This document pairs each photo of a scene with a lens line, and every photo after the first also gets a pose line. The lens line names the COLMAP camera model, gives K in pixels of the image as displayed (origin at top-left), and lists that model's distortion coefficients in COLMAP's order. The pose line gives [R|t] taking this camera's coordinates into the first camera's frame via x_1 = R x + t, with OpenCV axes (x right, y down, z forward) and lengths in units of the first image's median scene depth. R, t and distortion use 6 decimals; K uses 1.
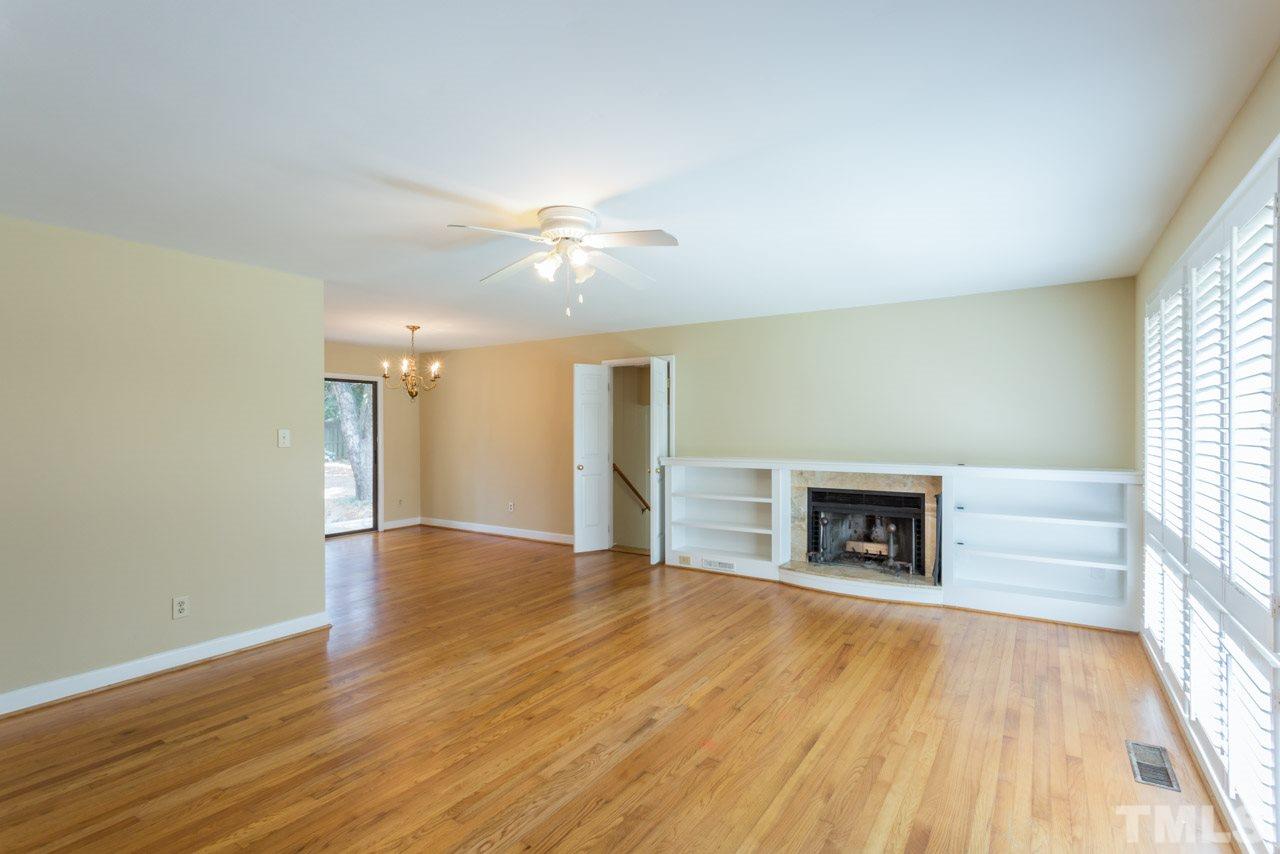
lens RADIAL K [[618.9, 0, 645.5], [0, 618.9, 429.6], [0, 0, 1]] dist [-0.000709, 0.003240]
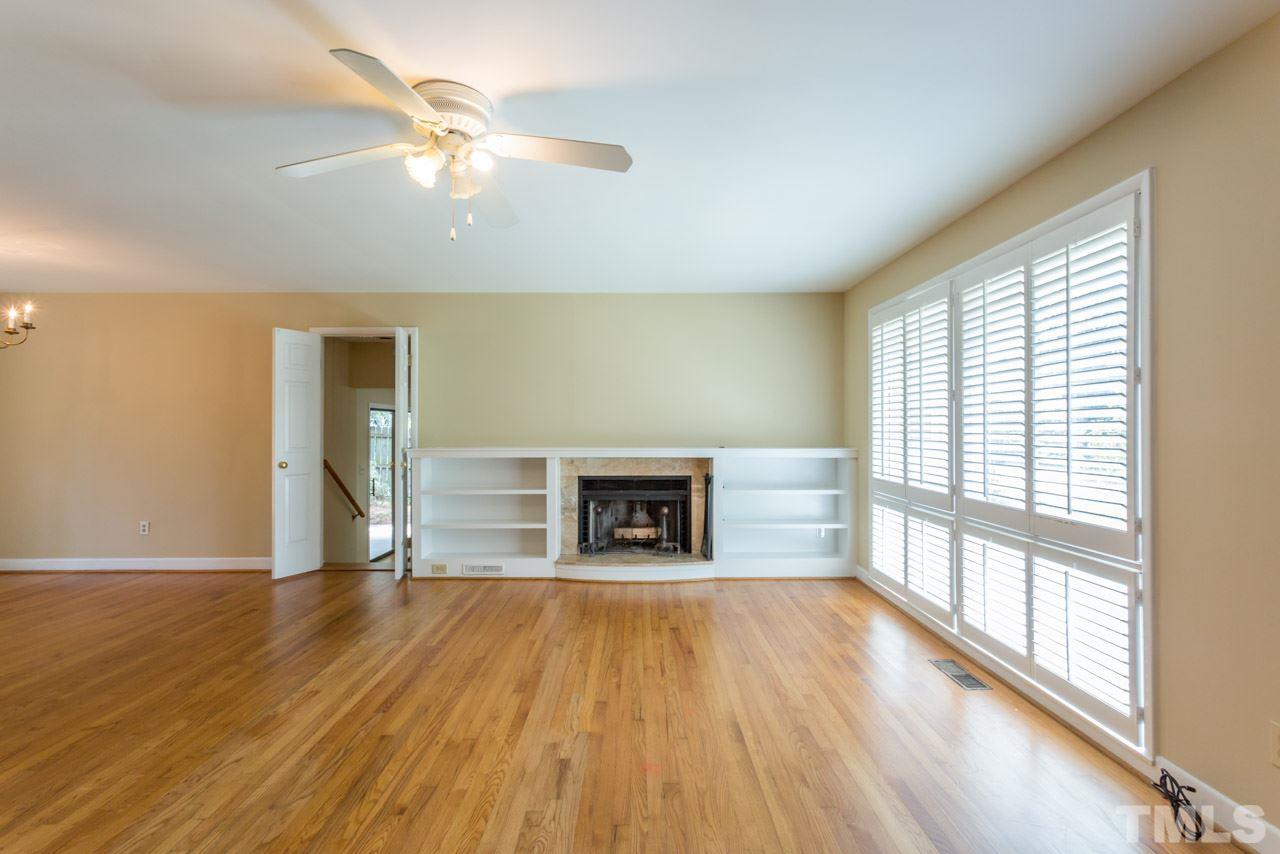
lens RADIAL K [[618.9, 0, 646.4], [0, 618.9, 425.6], [0, 0, 1]] dist [-0.000709, 0.003240]
pose [[0.829826, 0.001924, 0.558019, -0.213950], [0.002748, 0.999968, -0.007535, 0.026438], [-0.558016, 0.007786, 0.829794, 0.168449]]
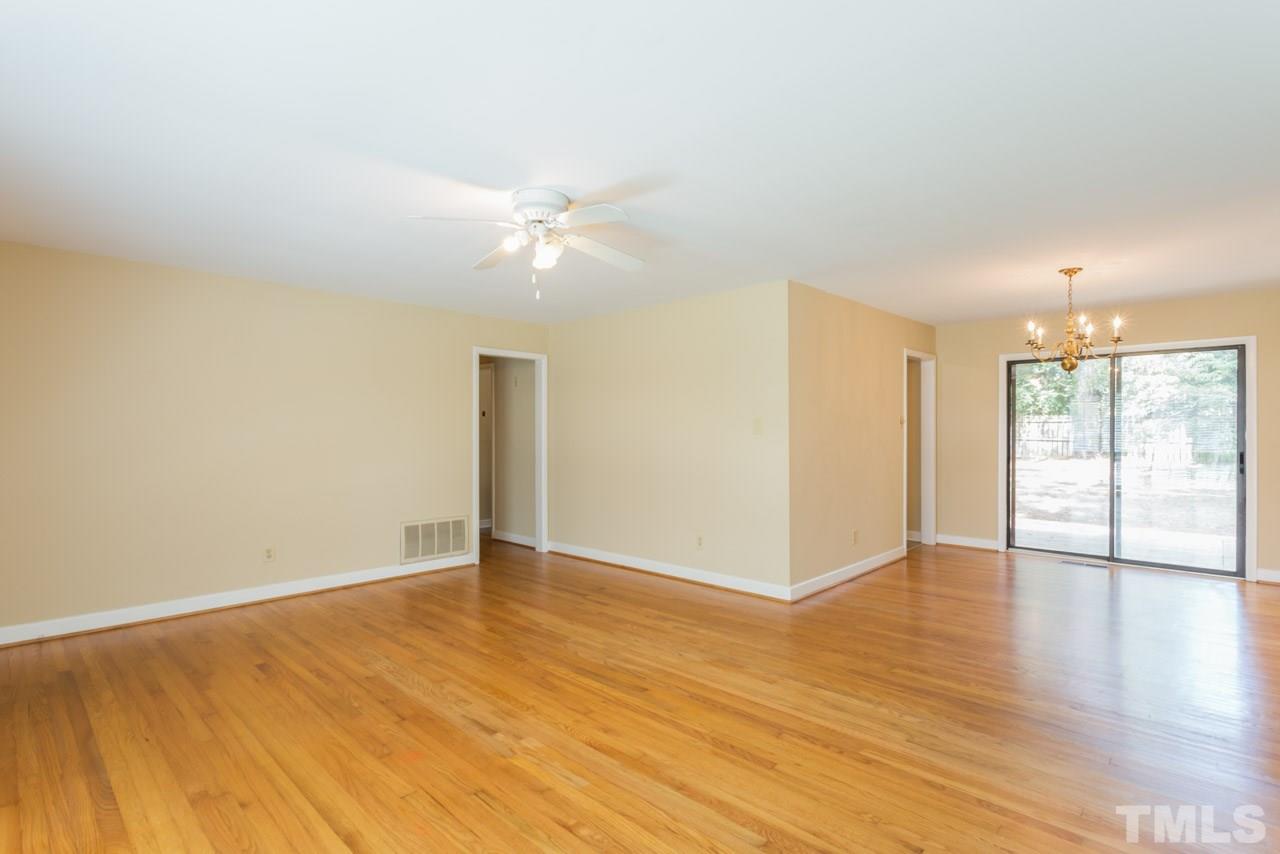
lens RADIAL K [[618.9, 0, 636.4], [0, 618.9, 430.1], [0, 0, 1]] dist [-0.000709, 0.003240]
pose [[-0.195138, -0.000840, -0.980776, 0.522164], [-0.001645, 0.999999, -0.000529, 0.019677], [0.980774, 0.001510, -0.195139, 0.846714]]
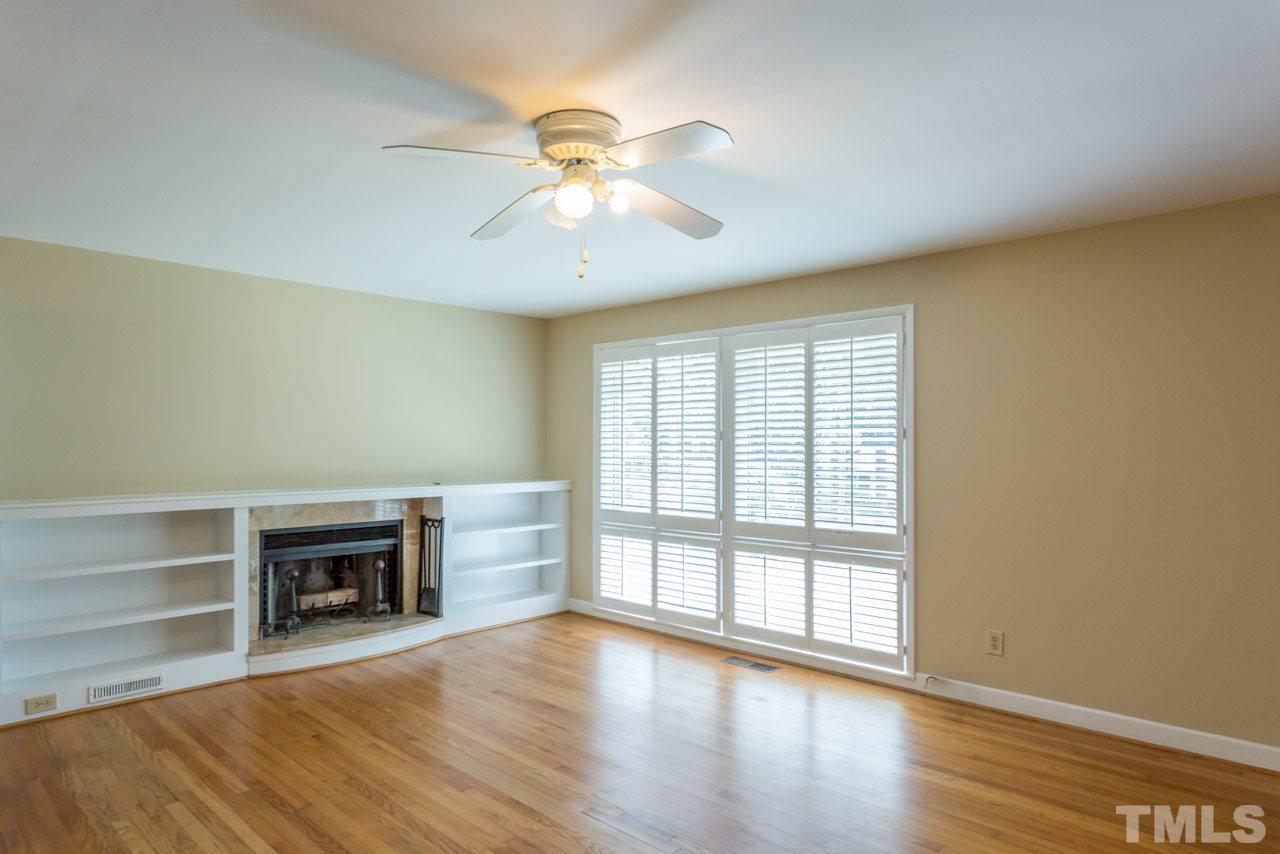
lens RADIAL K [[760.1, 0, 654.0], [0, 760.1, 439.2], [0, 0, 1]] dist [-0.003569, 0.004047]
pose [[0.164993, 0.008759, 0.986256, -0.577510], [0.002050, 0.999955, -0.009224, 0.000385], [-0.986293, 0.003544, 0.164968, 0.493421]]
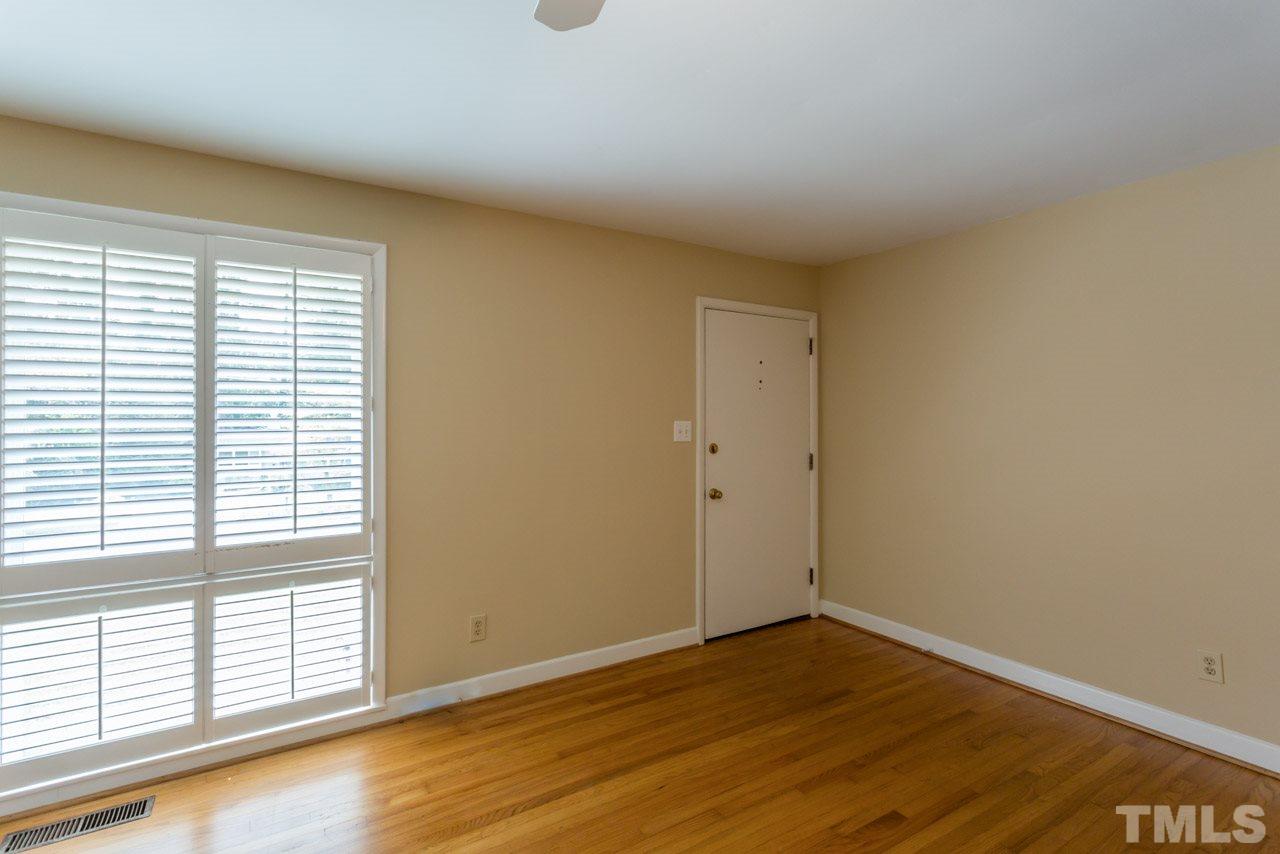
lens RADIAL K [[618.9, 0, 651.1], [0, 618.9, 412.1], [0, 0, 1]] dist [-0.000709, 0.003240]
pose [[-0.910544, 0.006299, 0.413364, -0.122273], [0.004433, 0.999975, -0.005474, -0.002214], [-0.413388, -0.003152, -0.910549, 0.771197]]
